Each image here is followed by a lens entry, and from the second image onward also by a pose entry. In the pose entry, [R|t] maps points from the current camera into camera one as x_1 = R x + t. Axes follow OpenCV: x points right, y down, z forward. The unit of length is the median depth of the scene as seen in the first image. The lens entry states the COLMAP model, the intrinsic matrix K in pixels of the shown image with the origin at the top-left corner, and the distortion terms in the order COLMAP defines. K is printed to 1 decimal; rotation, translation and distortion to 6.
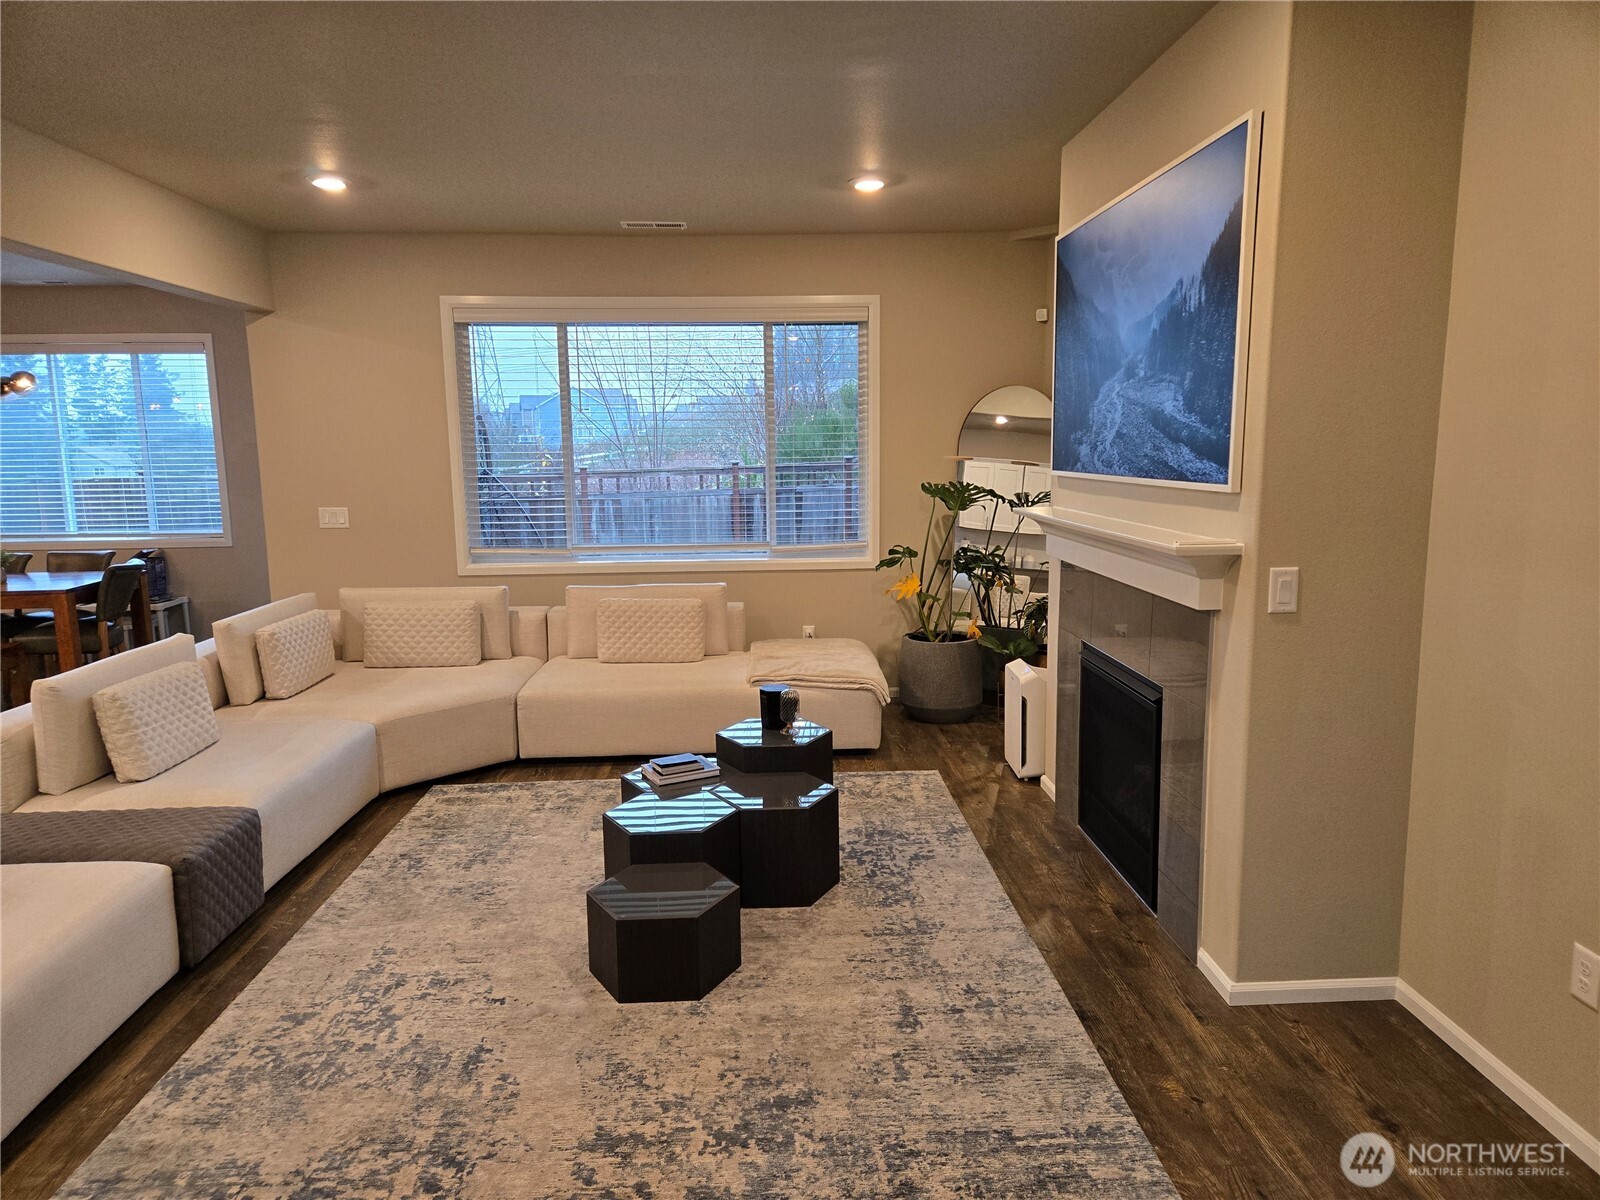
lens RADIAL K [[1051.9, 0, 800.0], [0, 1051.9, 600.0], [0, 0, 1]] dist [-0.000551, -0.000026]
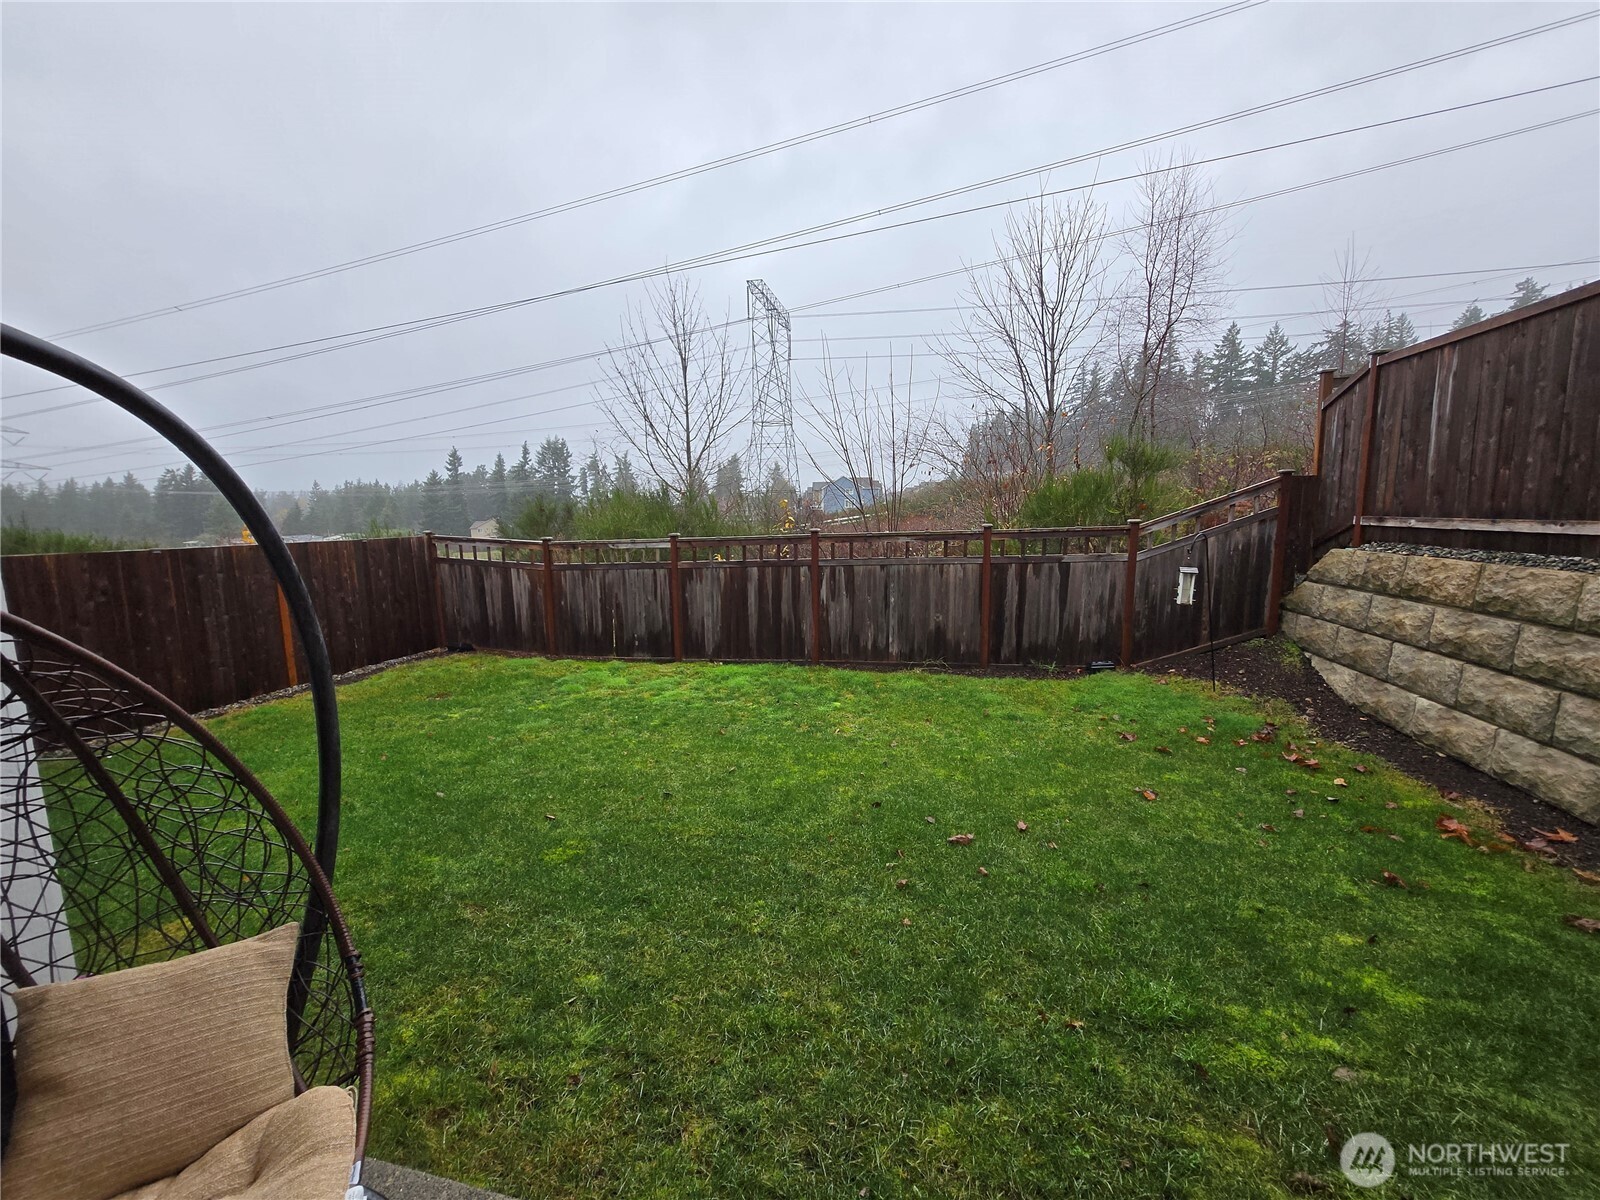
lens RADIAL K [[644.7, 0, 800.0], [0, 644.7, 600.0], [0, 0, 1]] dist [0.000492, -0.000057]
pose [[0.961979, 0.044032, -0.269551, -0.079830], [-0.050039, 0.998628, -0.015453, -0.069330], [0.268501, 0.028353, 0.962862, 0.565172]]
